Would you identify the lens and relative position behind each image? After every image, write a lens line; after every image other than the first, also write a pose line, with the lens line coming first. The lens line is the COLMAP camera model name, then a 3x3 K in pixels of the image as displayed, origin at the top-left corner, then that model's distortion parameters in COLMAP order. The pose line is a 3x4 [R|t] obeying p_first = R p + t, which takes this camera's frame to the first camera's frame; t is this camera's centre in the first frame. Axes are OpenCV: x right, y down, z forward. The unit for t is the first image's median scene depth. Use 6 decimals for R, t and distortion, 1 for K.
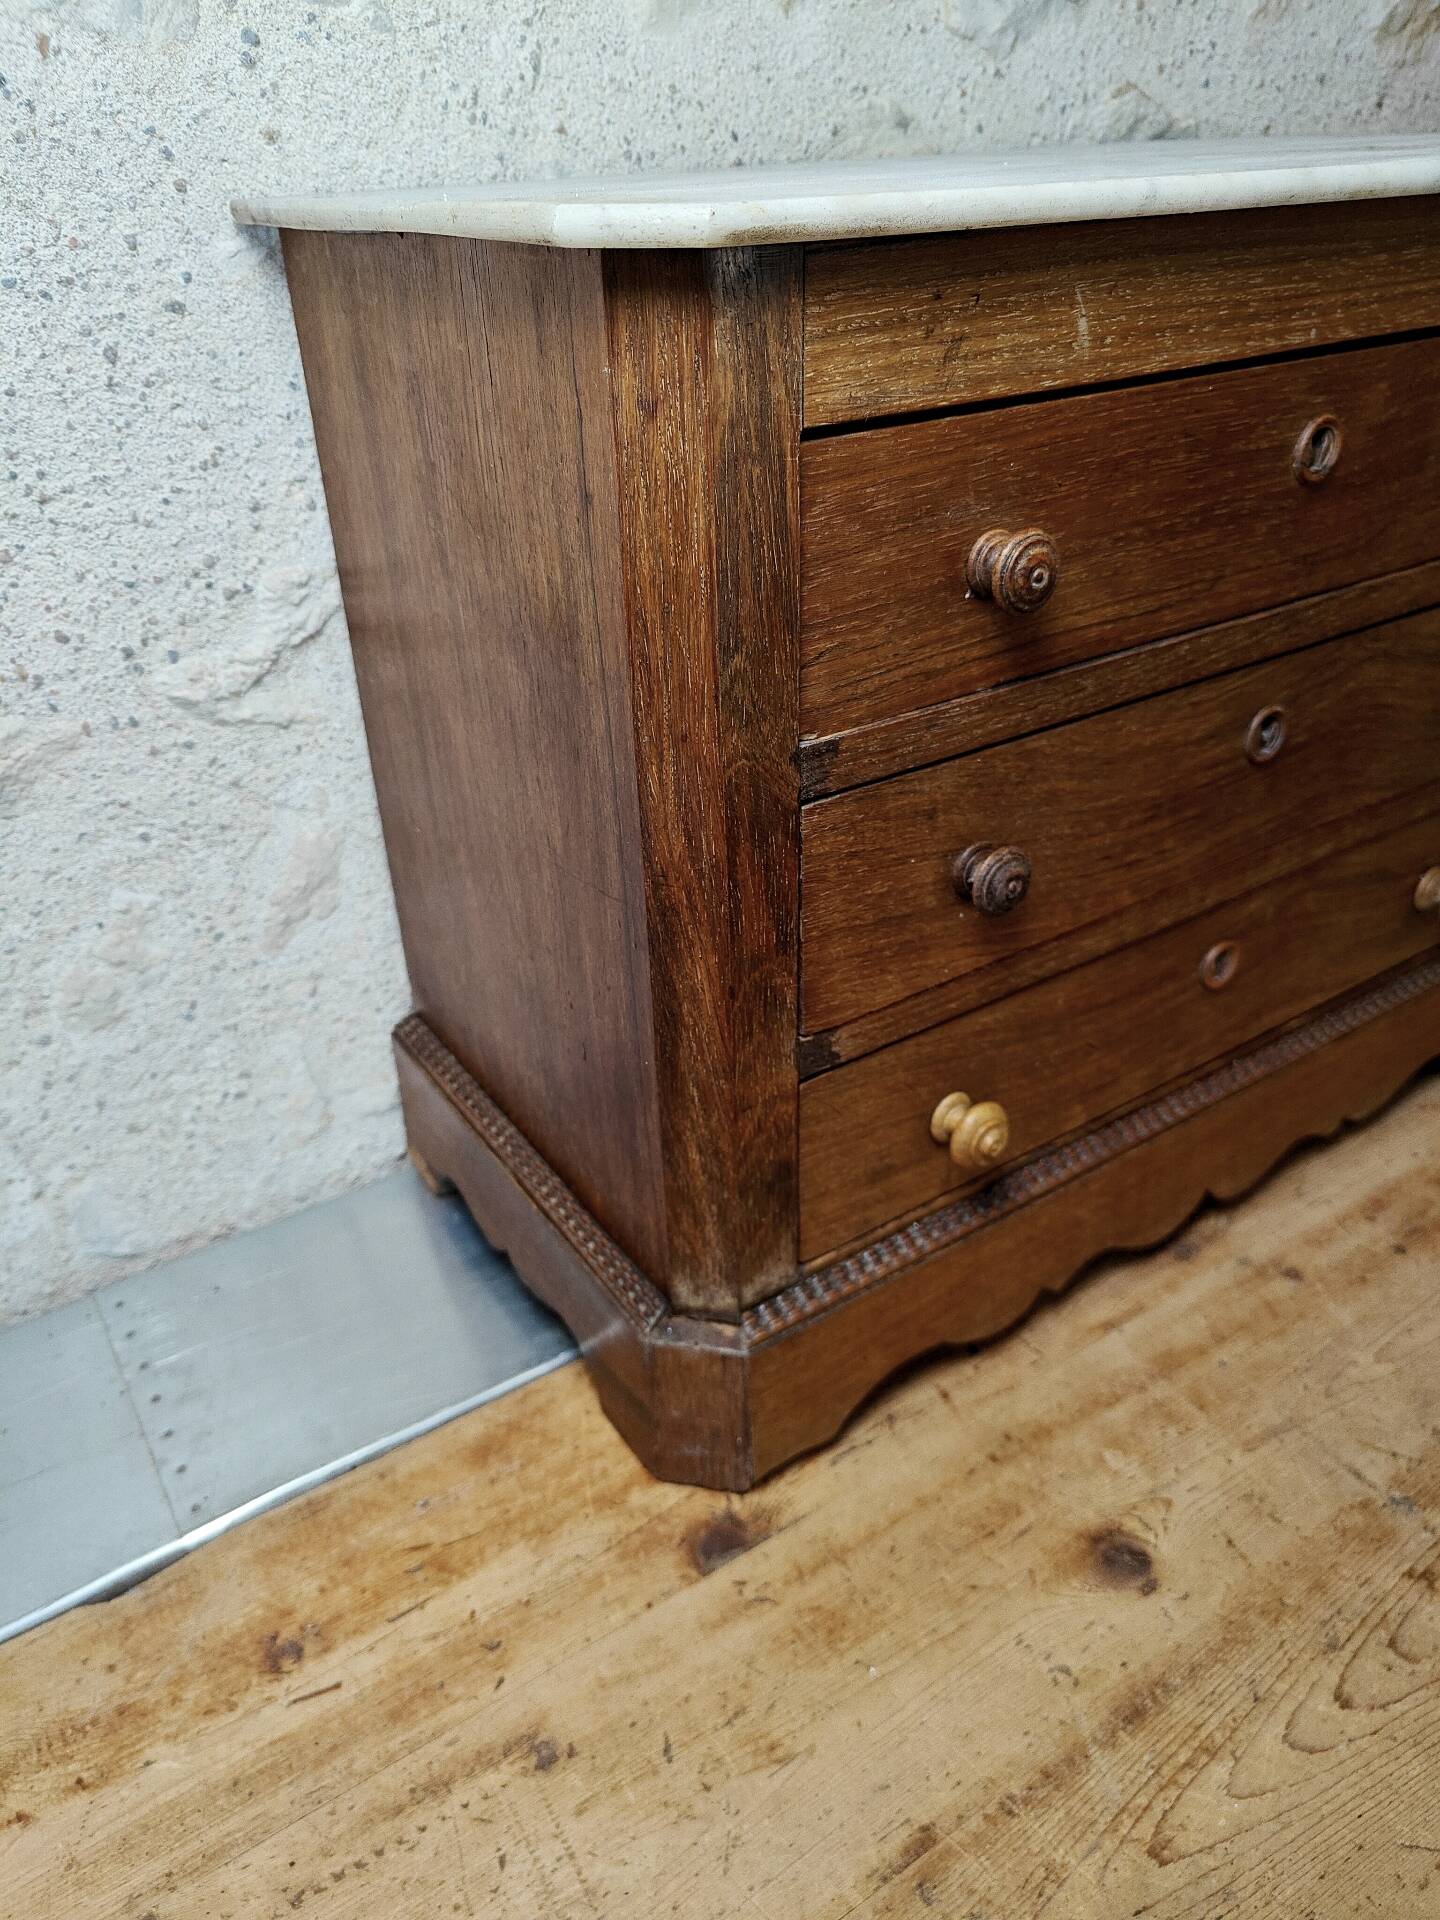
lens RADIAL K [[1360.1, 0, 732.7], [0, 1360.1, 978.3], [0, 0, 1]] dist [-0.000578, 0.000154]
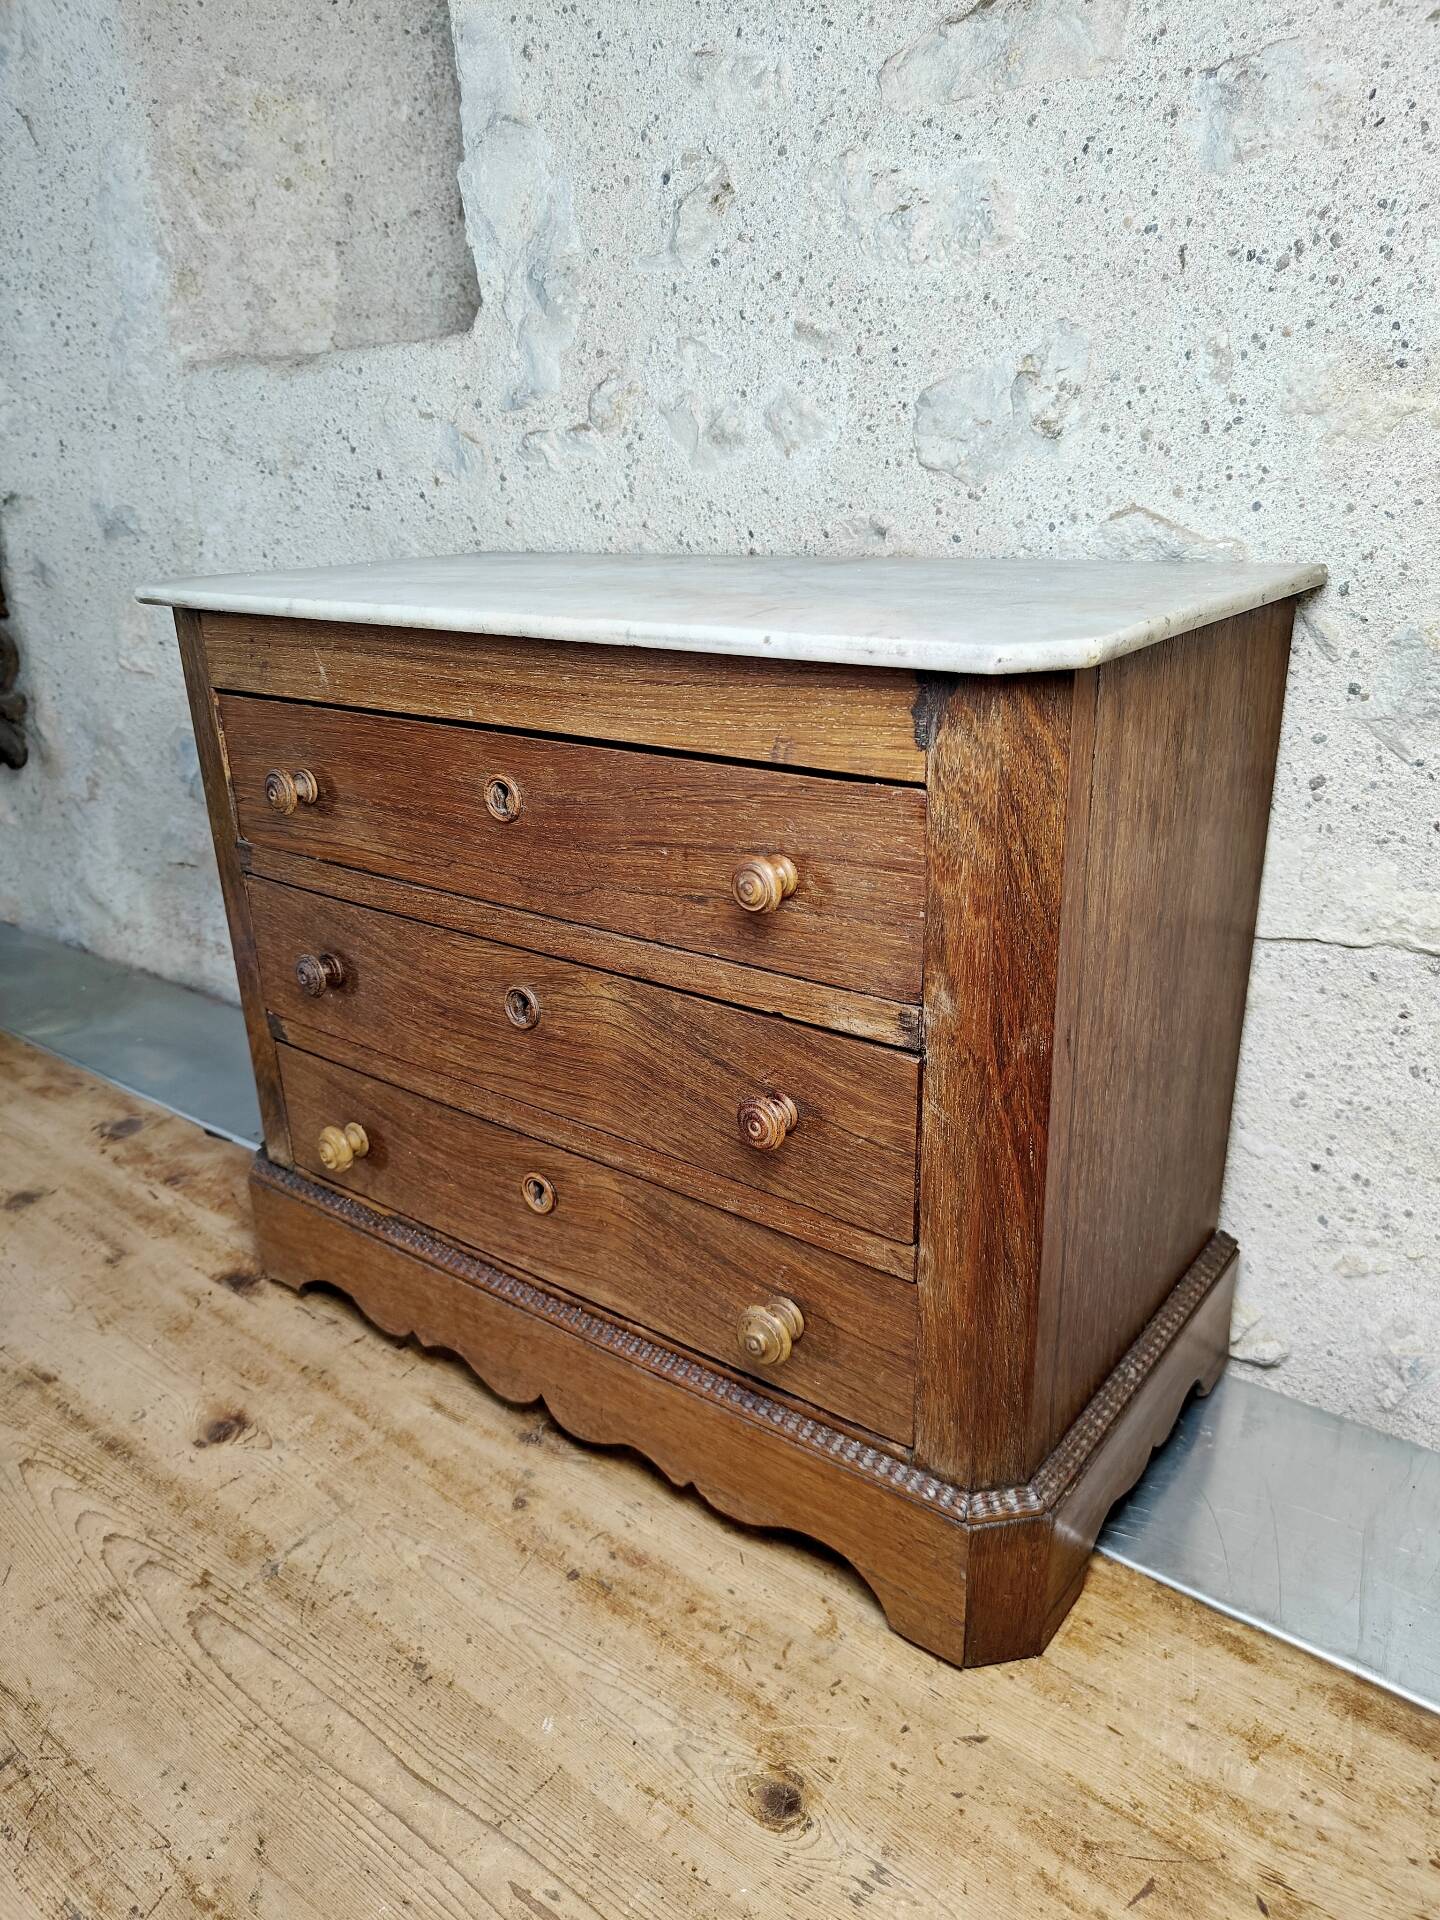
lens RADIAL K [[1360.1, 0, 721.9], [0, 1360.1, 964.4], [0, 0, 1]] dist [-0.000578, 0.000154]
pose [[0.323265, 0.356566, -0.876562, 1.610898], [-0.482314, 0.859034, 0.171565, -0.542212], [0.814170, 0.367317, 0.449672, 0.593693]]
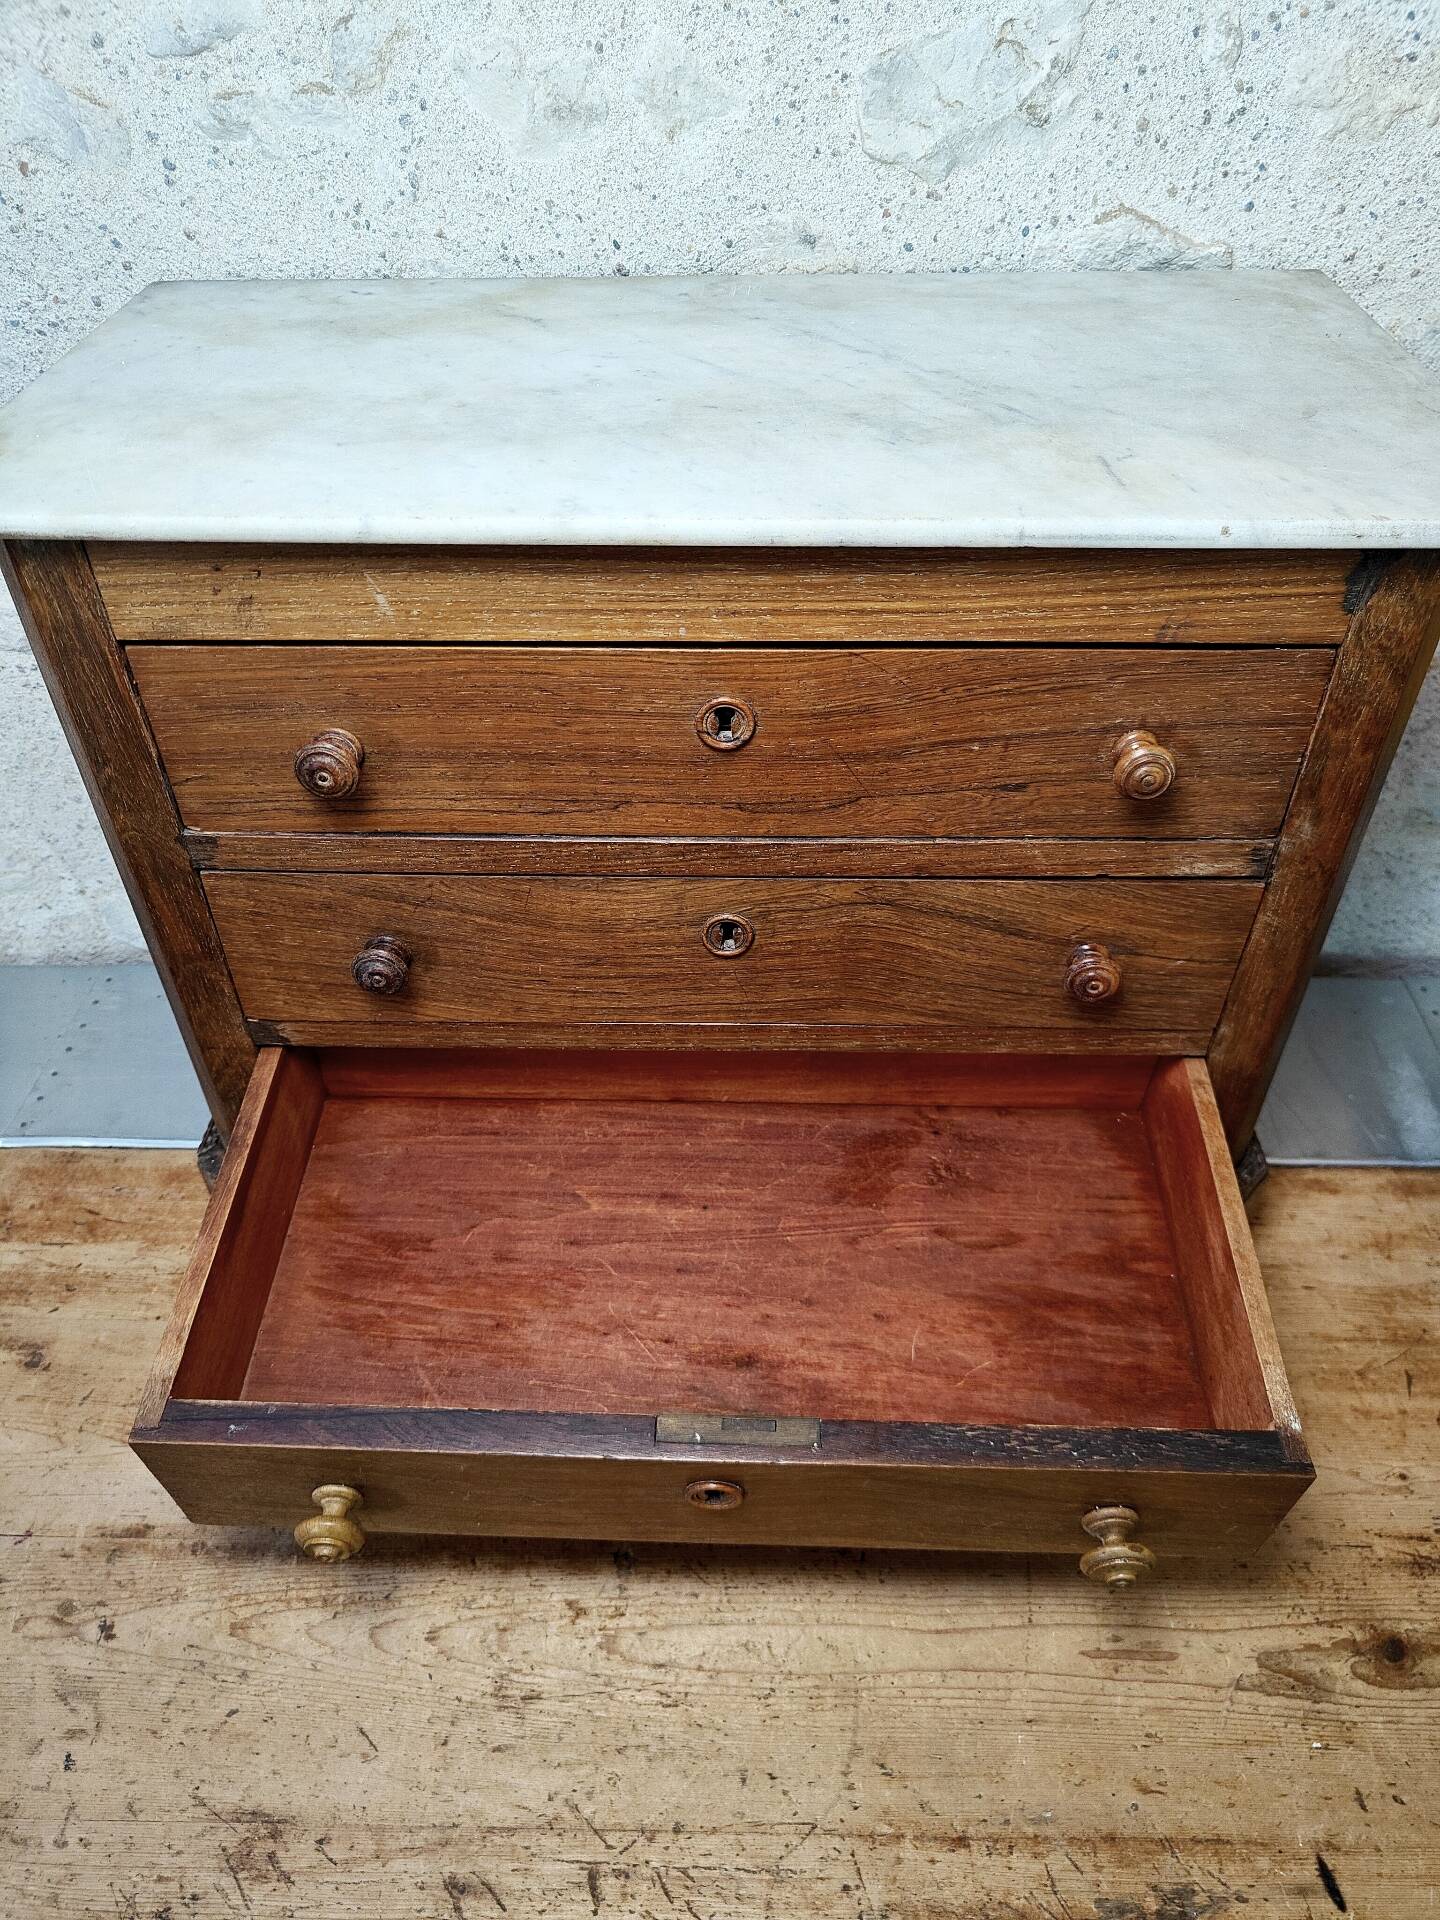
lens RADIAL K [[1360.1, 0, 735.4], [0, 1360.1, 975.5], [0, 0, 1]] dist [-0.000578, 0.000154]
pose [[0.825078, 0.396833, -0.402207, 0.894992], [-0.316268, 0.914244, 0.253244, -0.449587], [0.468211, -0.081740, 0.879828, 0.021413]]
